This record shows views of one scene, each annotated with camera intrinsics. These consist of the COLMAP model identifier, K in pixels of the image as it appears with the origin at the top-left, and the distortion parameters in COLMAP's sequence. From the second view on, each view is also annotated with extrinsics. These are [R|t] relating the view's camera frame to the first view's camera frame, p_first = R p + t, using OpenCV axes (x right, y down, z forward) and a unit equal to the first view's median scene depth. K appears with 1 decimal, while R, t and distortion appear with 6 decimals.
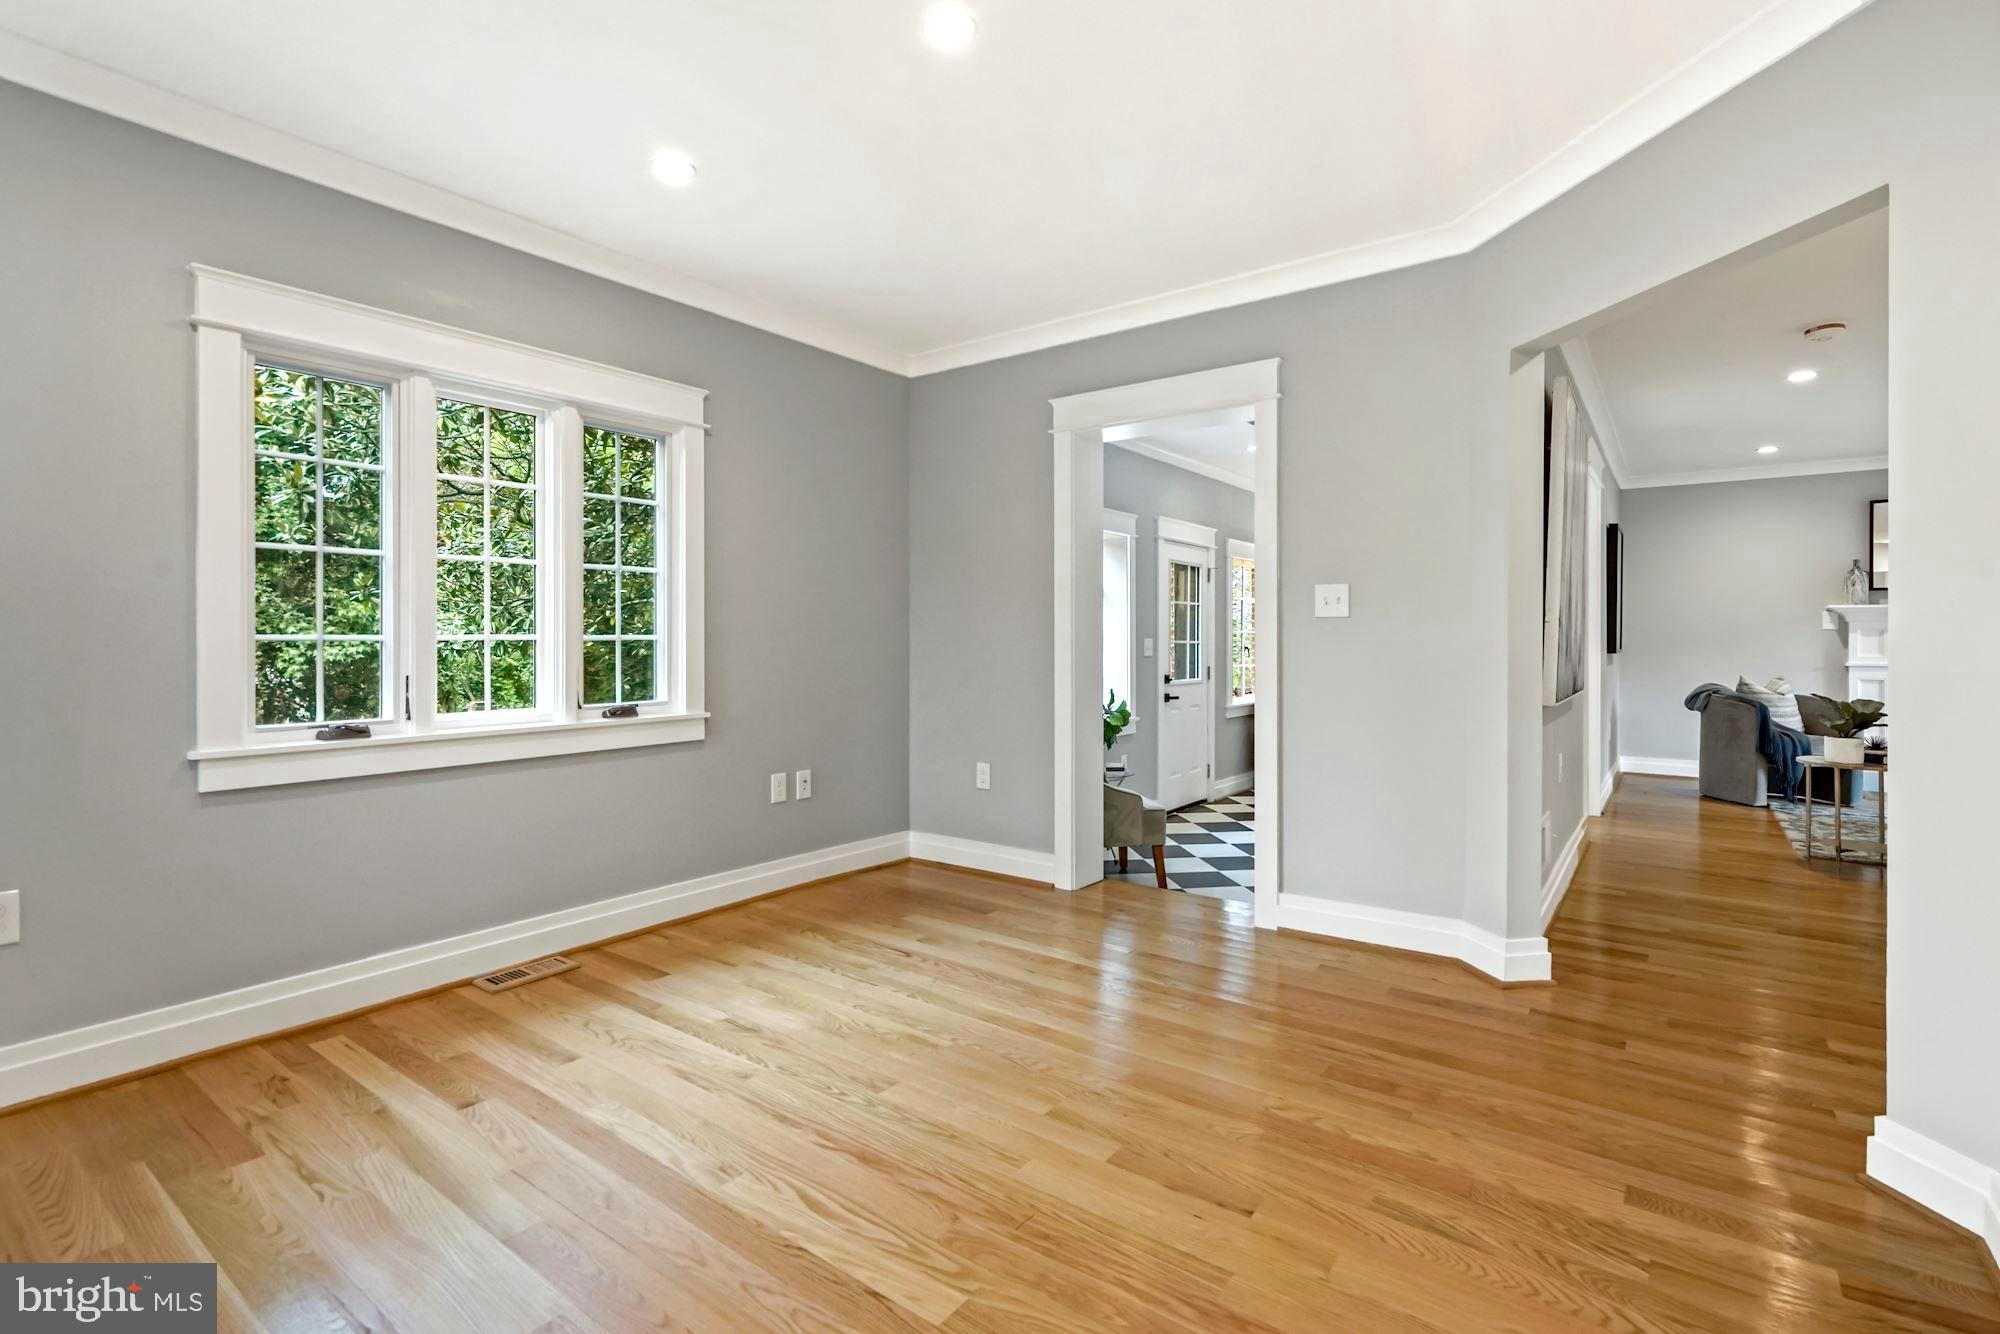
lens RADIAL K [[917.2, 0, 1000.9], [0, 917.2, 647.8], [0, 0, 1]] dist [-0.009089, 0.000023]
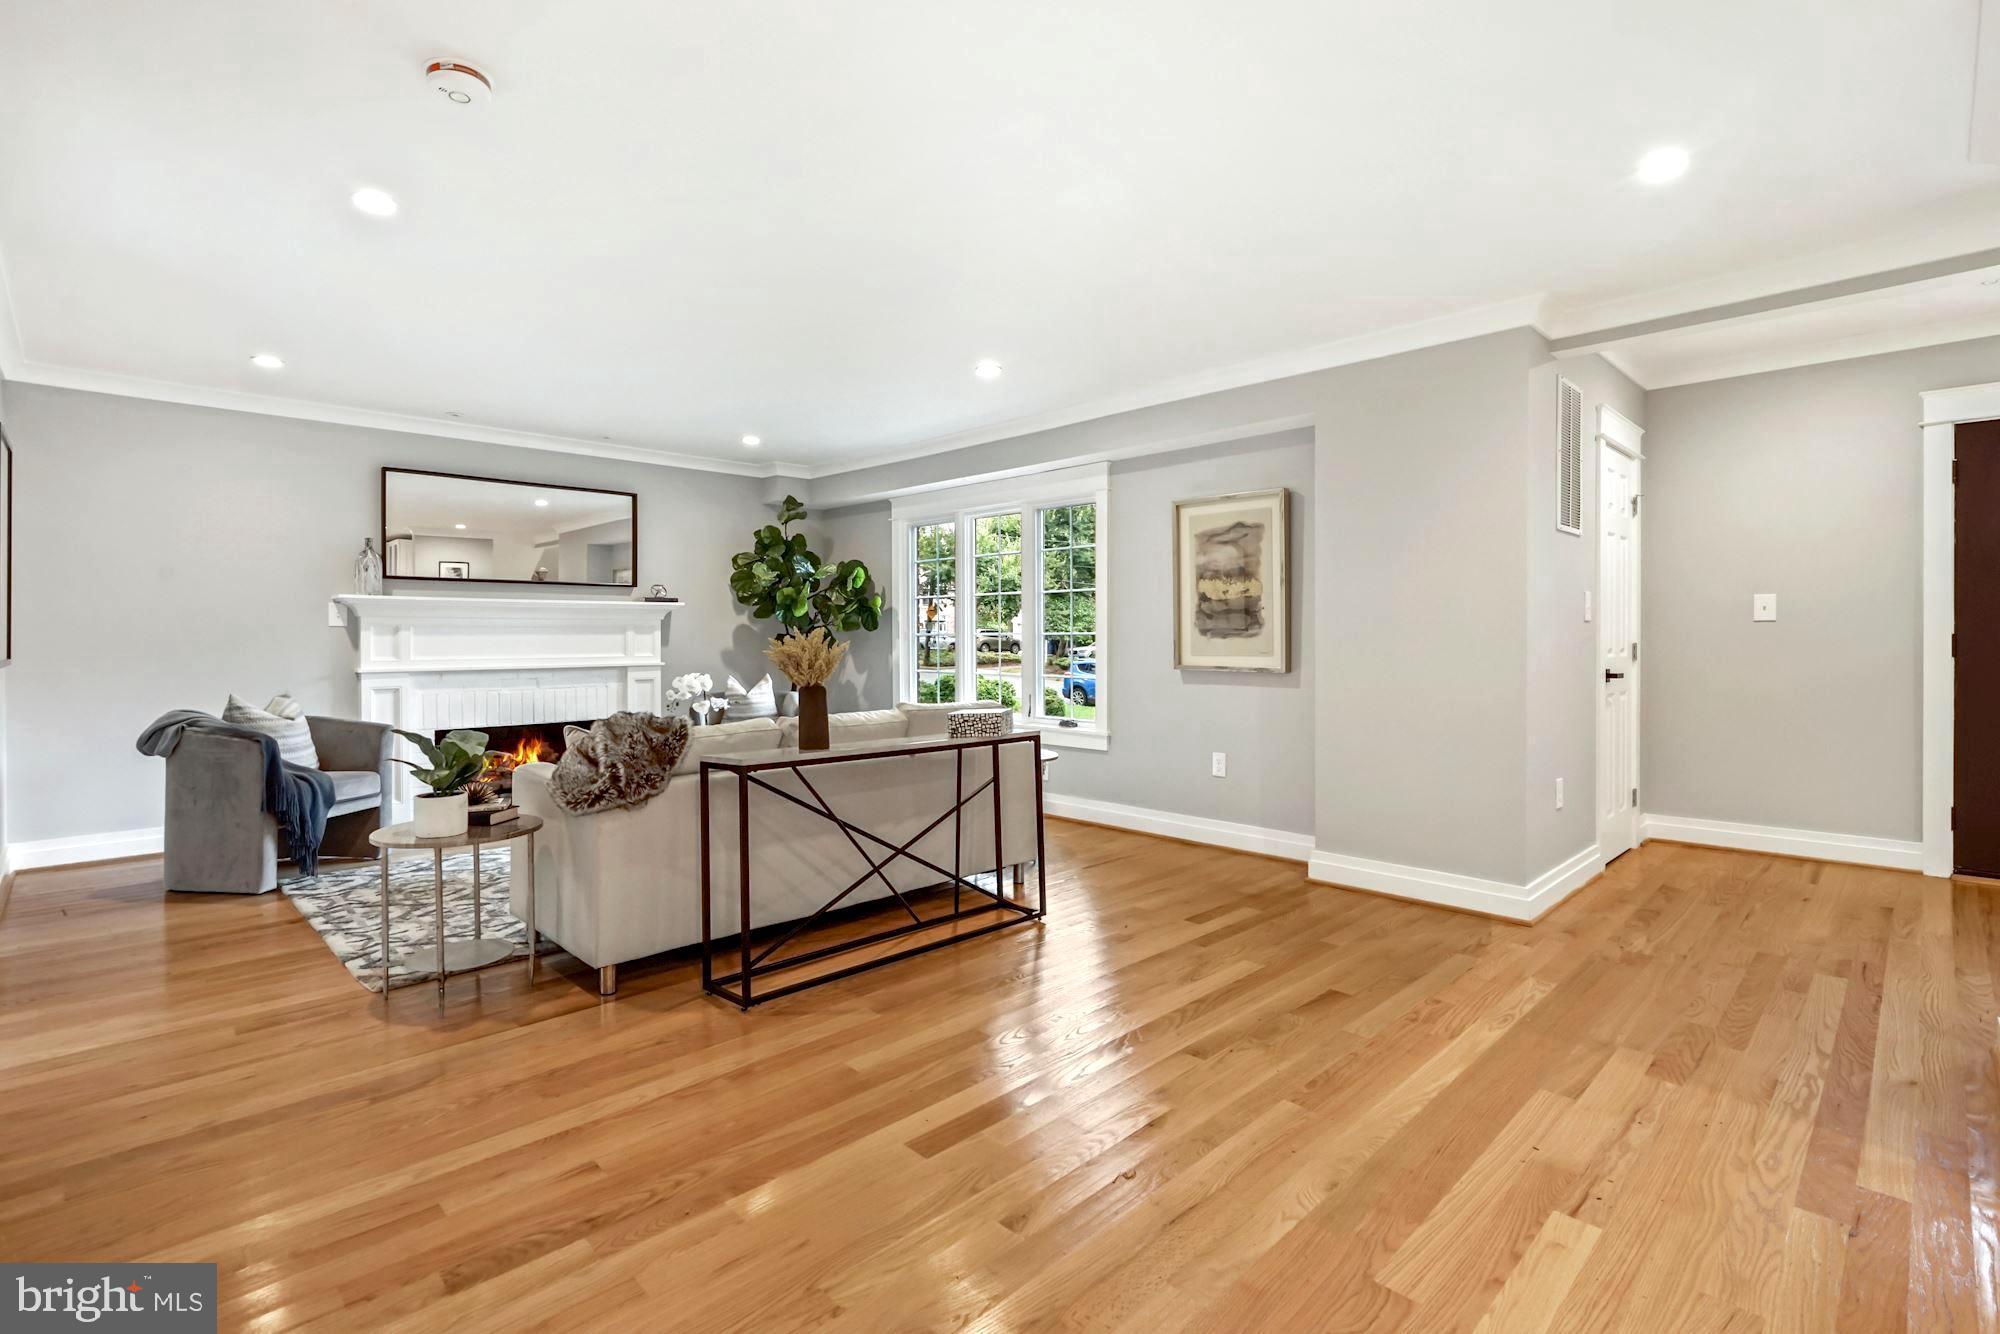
lens RADIAL K [[917.2, 0, 1001.8], [0, 917.2, 647.7], [0, 0, 1]] dist [-0.009089, 0.000023]
pose [[0.142481, -0.013037, 0.989712, 0.238799], [0.006177, 0.999905, 0.012282, -0.008593], [-0.989778, 0.004364, 0.142548, 0.352986]]
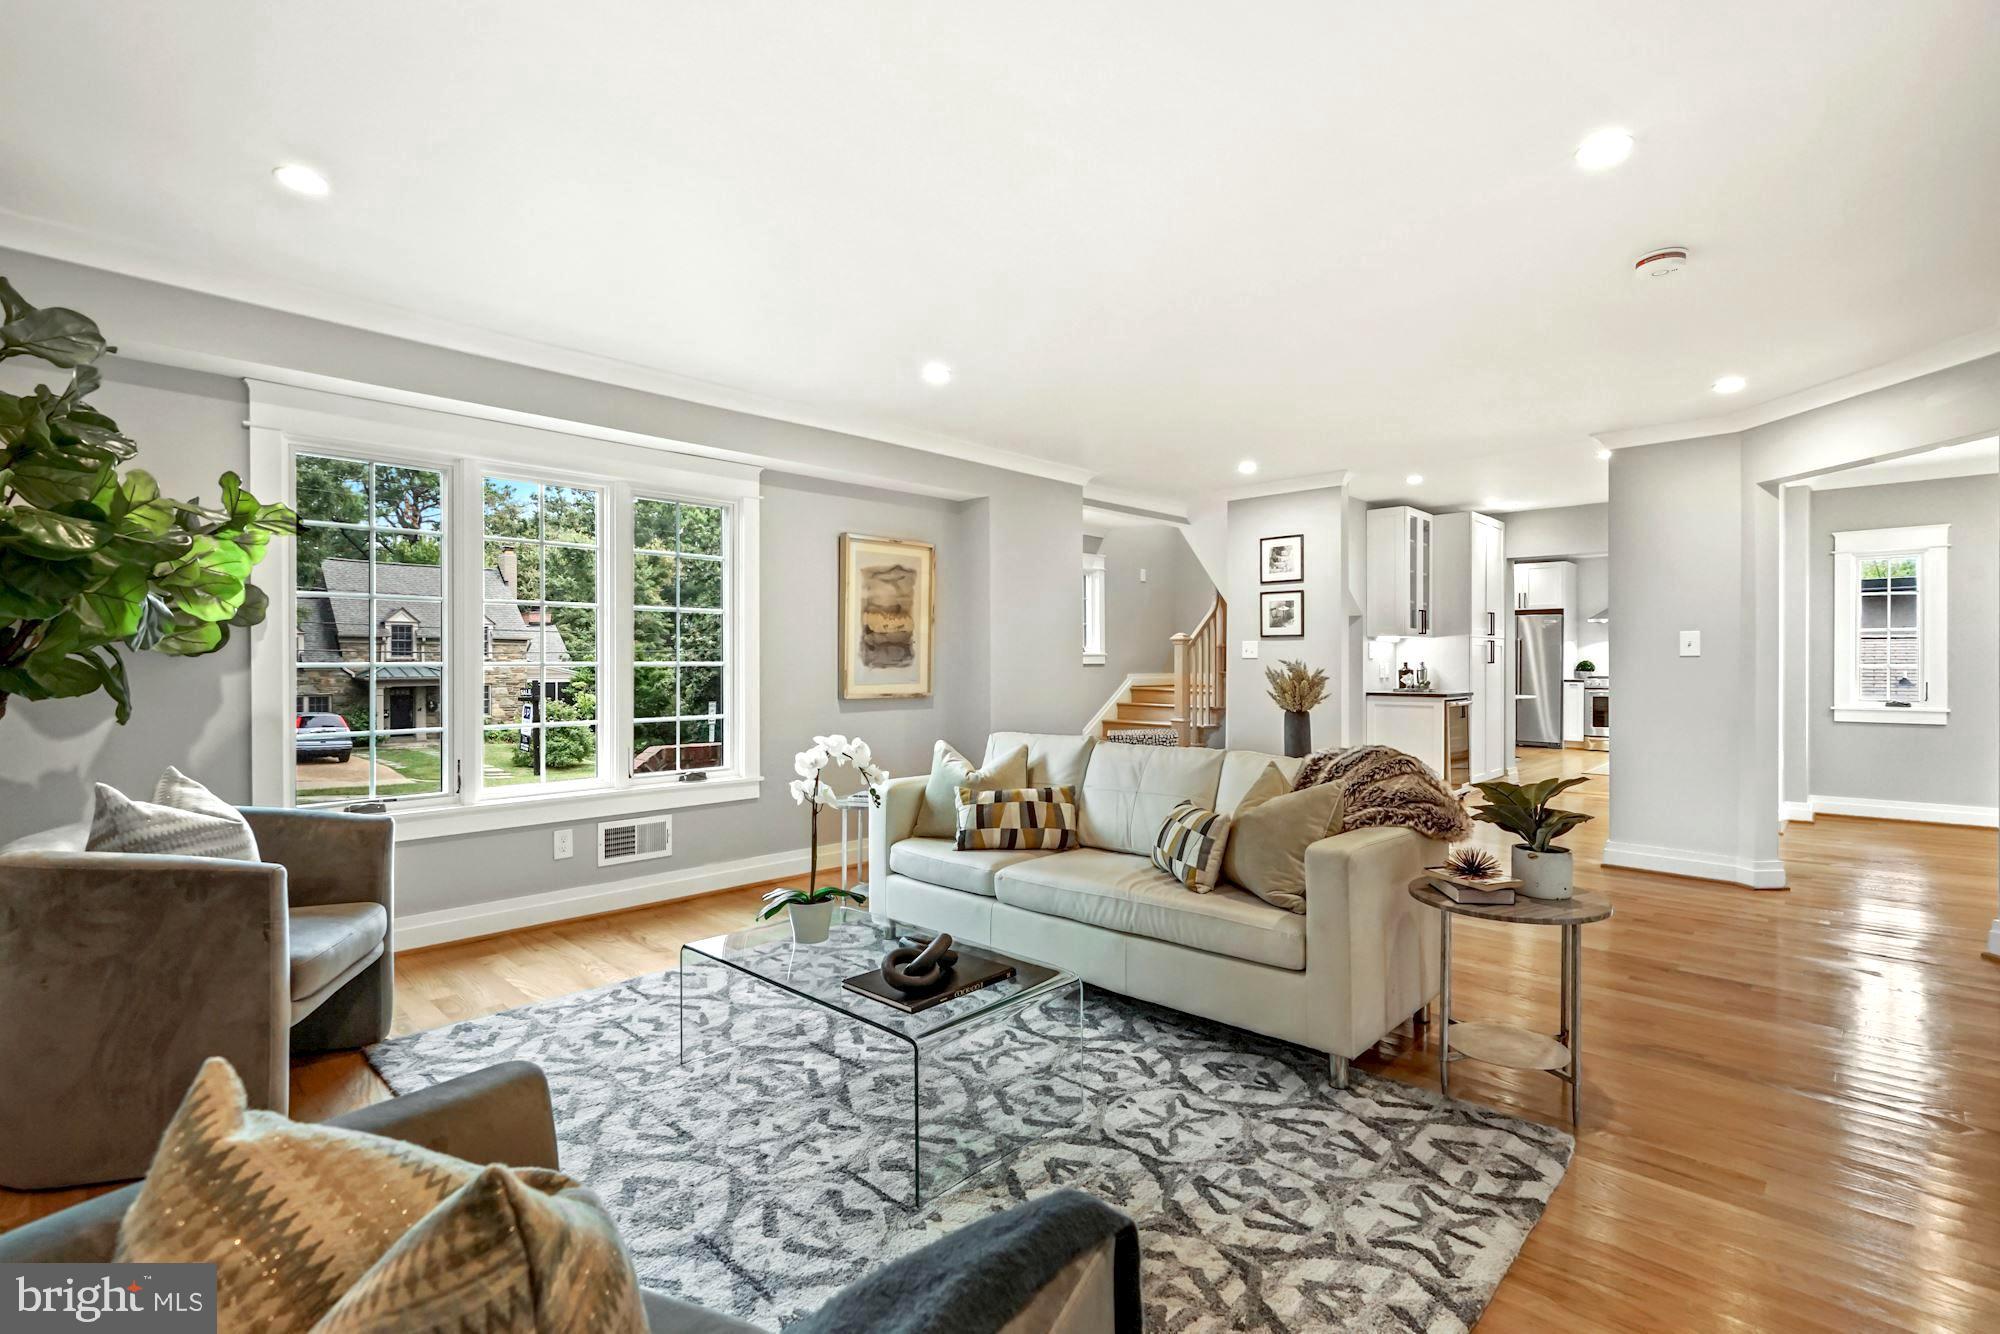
lens RADIAL K [[917.2, 0, 998.2], [0, 917.2, 664.7], [0, 0, 1]] dist [-0.009089, 0.000023]
pose [[-0.992091, 0.002134, 0.125503, 0.822590], [0.002889, 0.999979, 0.005840, -0.013832], [-0.125488, 0.006157, -0.992076, 1.105938]]
